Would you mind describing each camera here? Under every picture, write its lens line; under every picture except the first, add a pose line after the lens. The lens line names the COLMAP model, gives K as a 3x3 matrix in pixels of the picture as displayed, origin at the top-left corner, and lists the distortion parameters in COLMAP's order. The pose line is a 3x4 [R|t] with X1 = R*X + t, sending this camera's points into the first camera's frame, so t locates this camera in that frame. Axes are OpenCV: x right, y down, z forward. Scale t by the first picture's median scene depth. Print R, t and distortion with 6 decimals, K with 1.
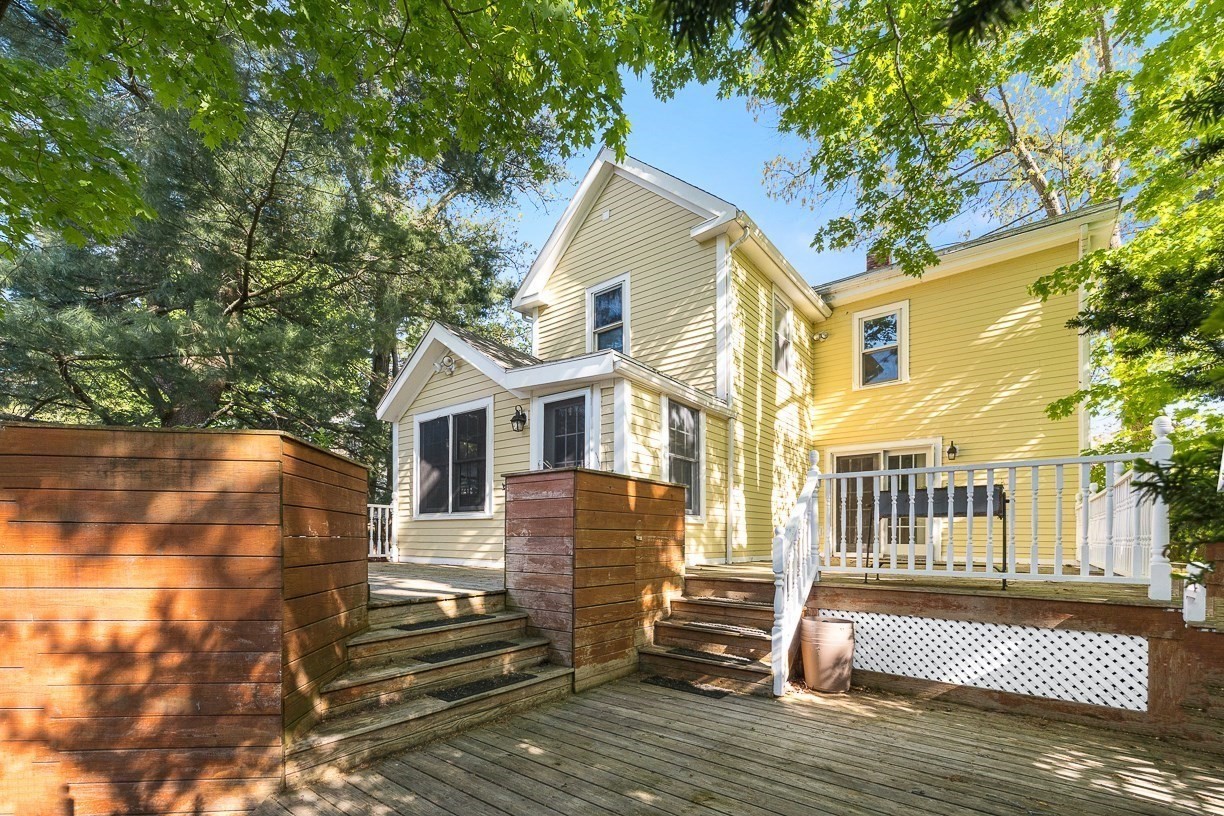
lens RADIAL K [[574.9, 0, 611.7], [0, 574.9, 539.1], [0, 0, 1]] dist [0.000247, -0.000131]
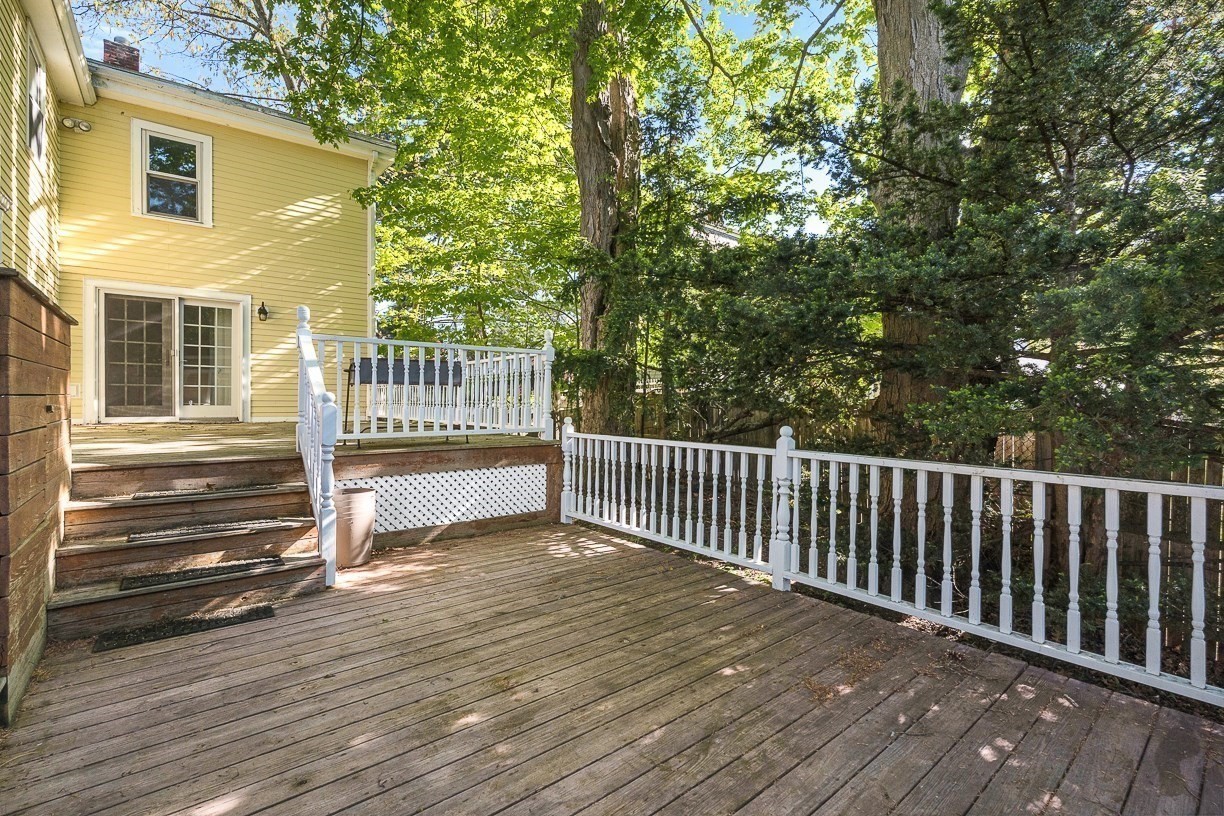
lens RADIAL K [[550.5, 0, 614.5], [0, 550.5, 405.9], [0, 0, 1]] dist [-0.003598, -0.000613]
pose [[0.180560, -0.018824, 0.983384, -0.460414], [-0.002799, 0.999803, 0.019652, -0.019711], [-0.983560, -0.006301, 0.180472, 0.430711]]
